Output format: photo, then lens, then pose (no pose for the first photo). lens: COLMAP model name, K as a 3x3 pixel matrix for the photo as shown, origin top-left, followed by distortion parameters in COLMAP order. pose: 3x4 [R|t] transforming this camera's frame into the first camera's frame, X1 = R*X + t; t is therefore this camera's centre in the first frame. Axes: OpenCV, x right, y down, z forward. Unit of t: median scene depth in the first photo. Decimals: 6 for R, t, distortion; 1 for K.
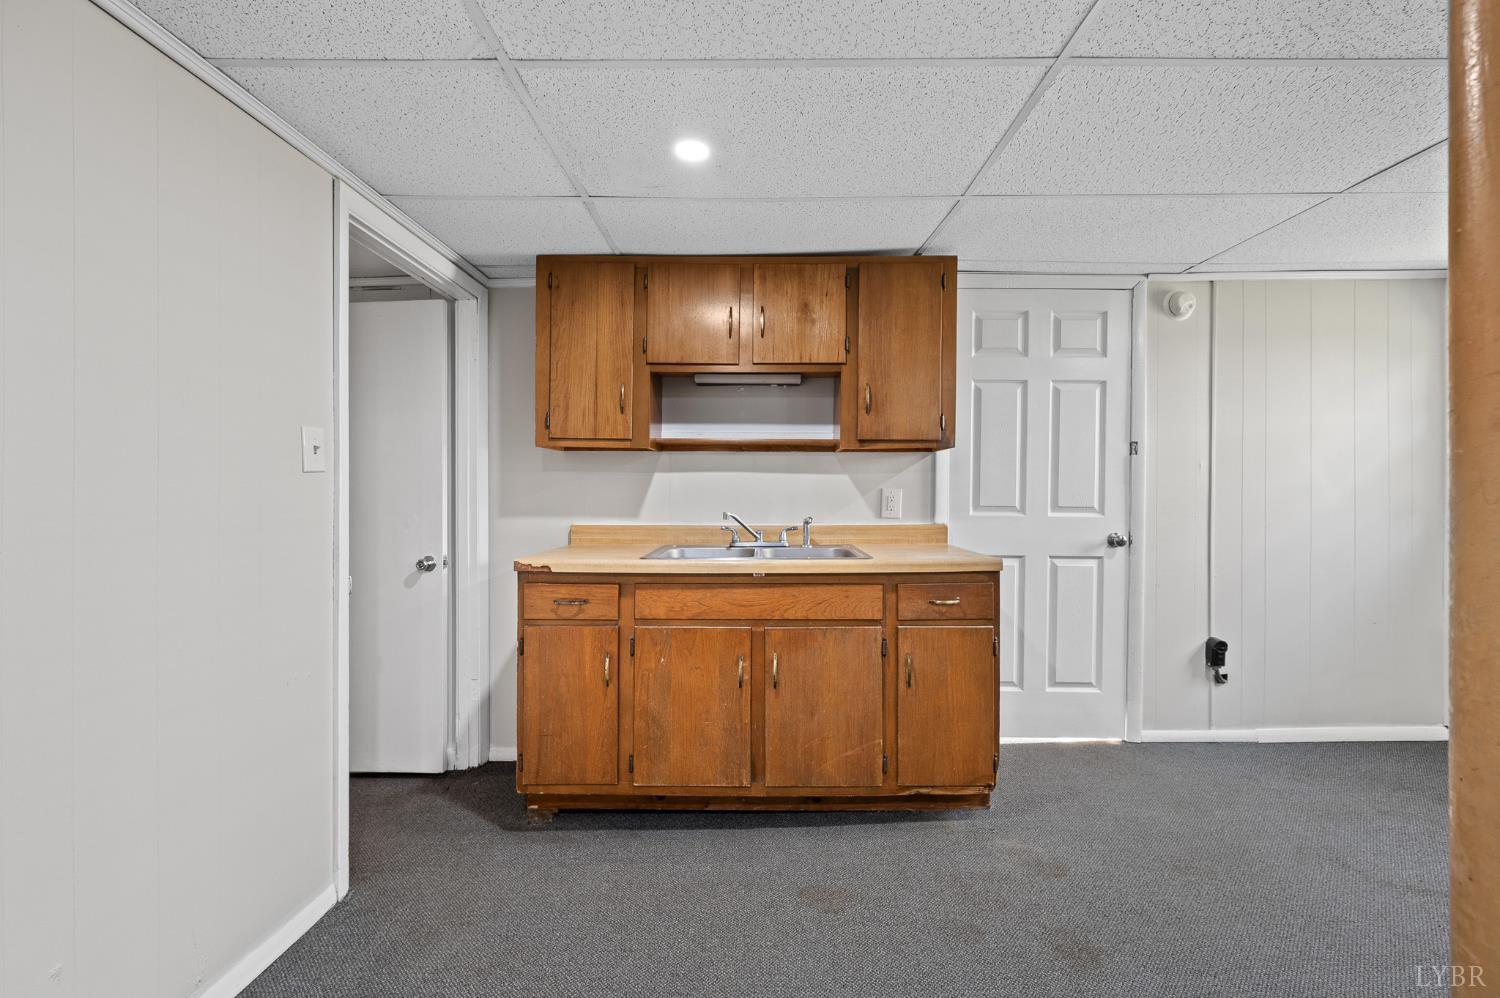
lens RADIAL K [[592.5, 0, 762.0], [0, 592.5, 491.7], [0, 0, 1]] dist [0.000301, 0.000019]
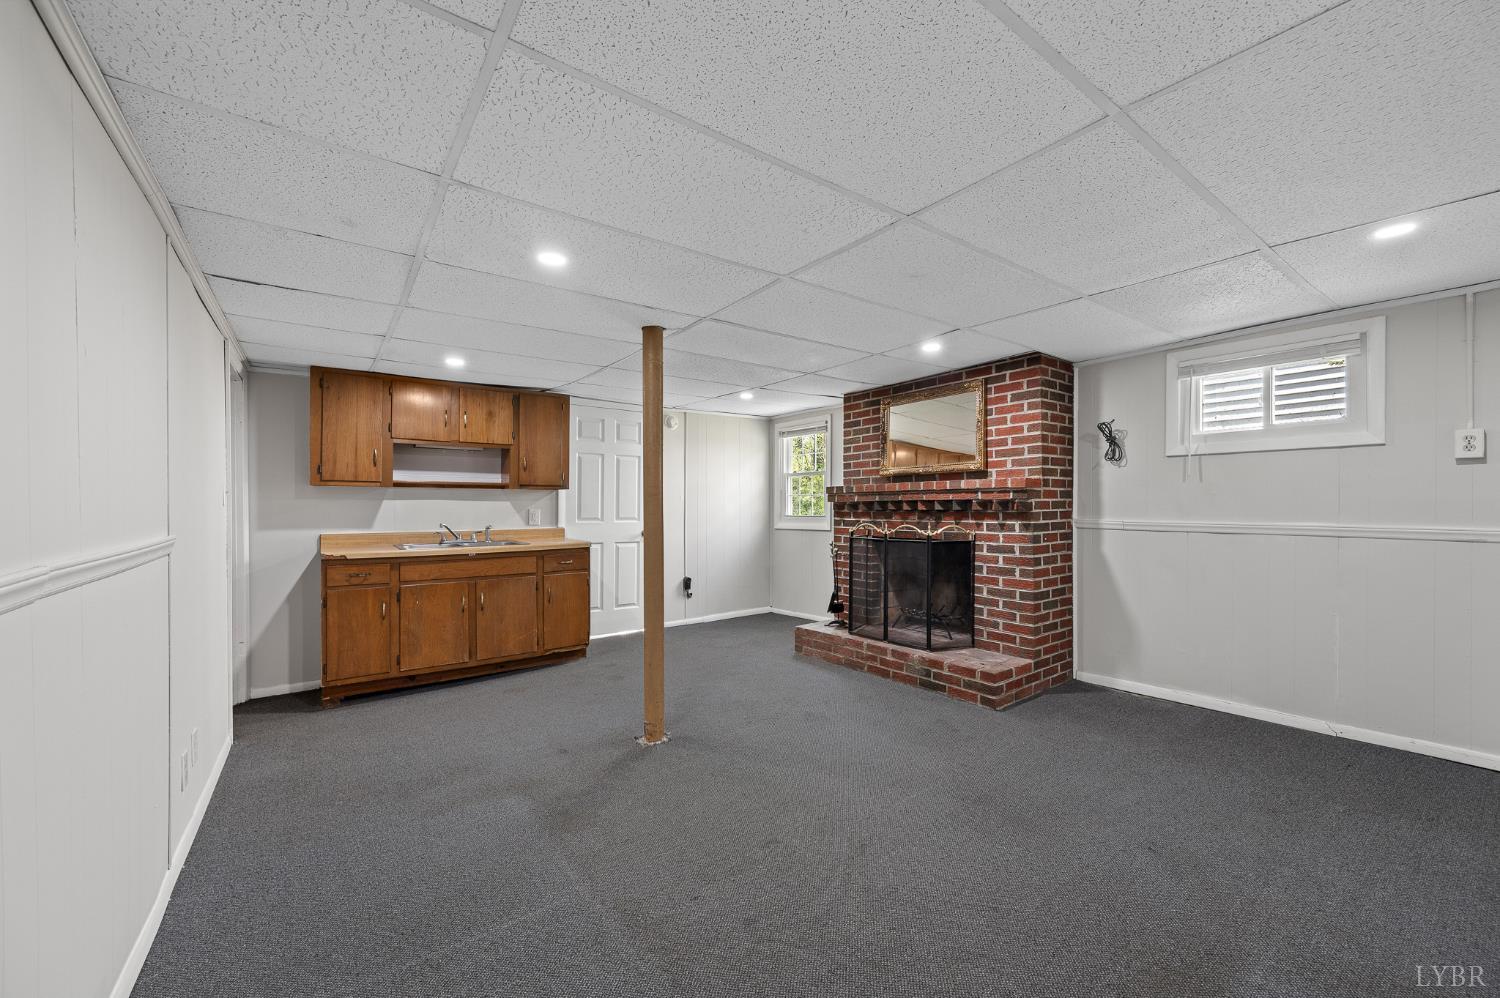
lens RADIAL K [[584.2, 0, 747.4], [0, 584.2, 513.9], [0, 0, 1]] dist [0.000487, 0.000015]
pose [[0.807557, -0.010921, 0.589689, -0.361814], [-0.000707, 0.999810, 0.019484, -0.029792], [-0.589789, -0.016152, 0.807396, -0.977198]]
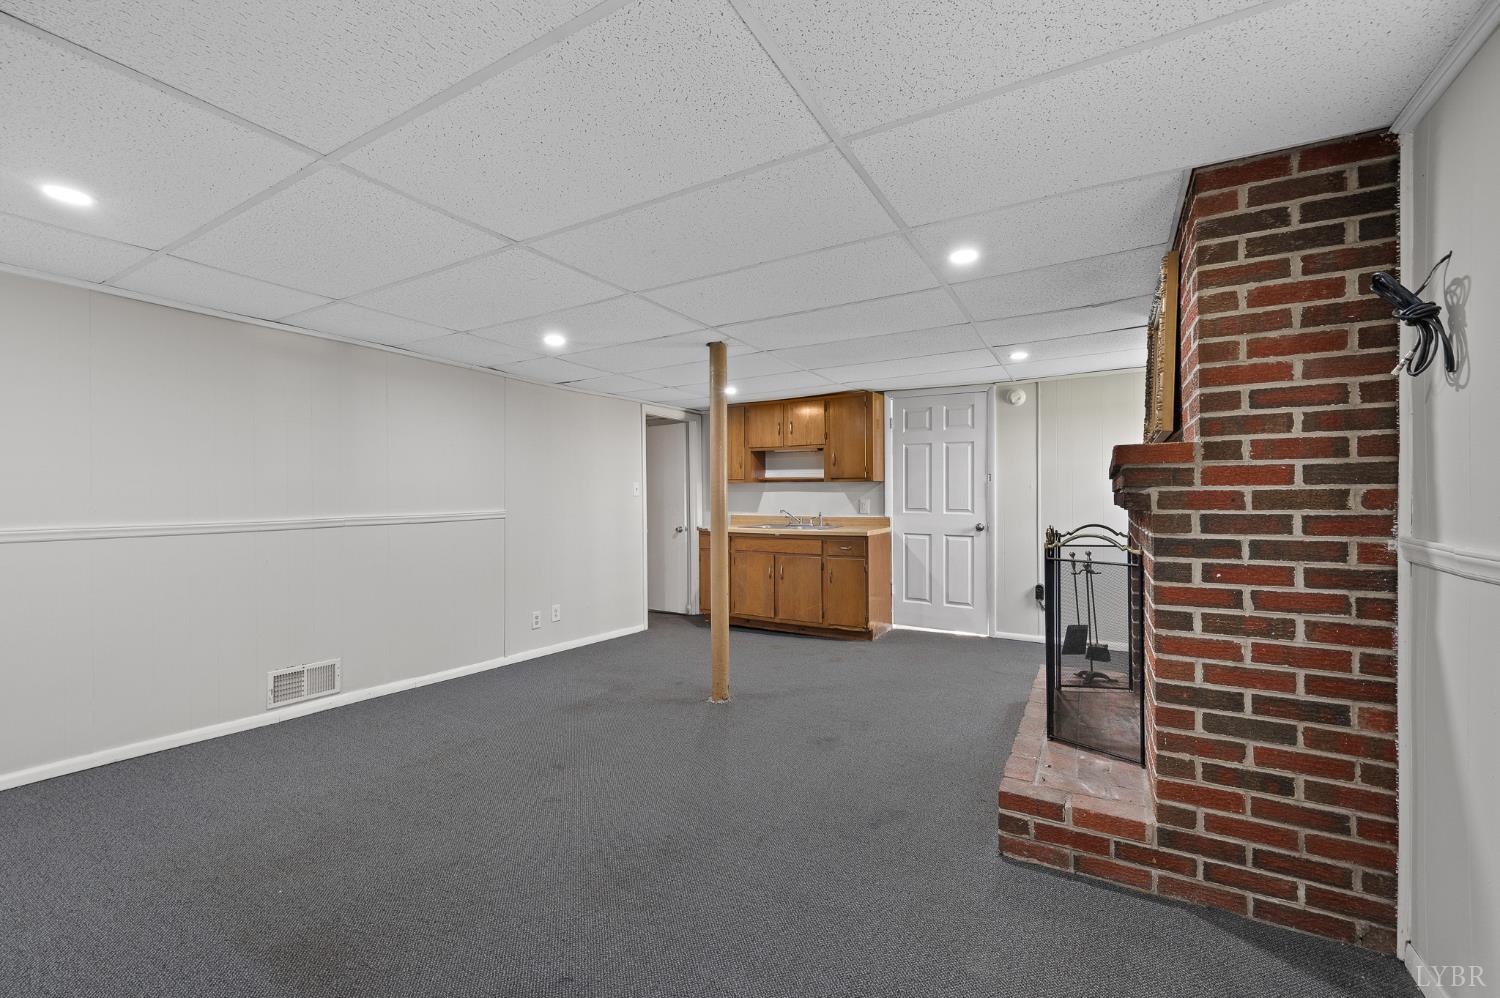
lens RADIAL K [[593.6, 0, 764.4], [0, 593.6, 504.3], [0, 0, 1]] dist [0.000893, -0.000009]
pose [[0.872228, 0.005346, -0.489071, 1.037122], [0.005551, 0.999768, 0.020829, -0.036146], [0.489068, -0.020883, 0.871995, -1.071818]]
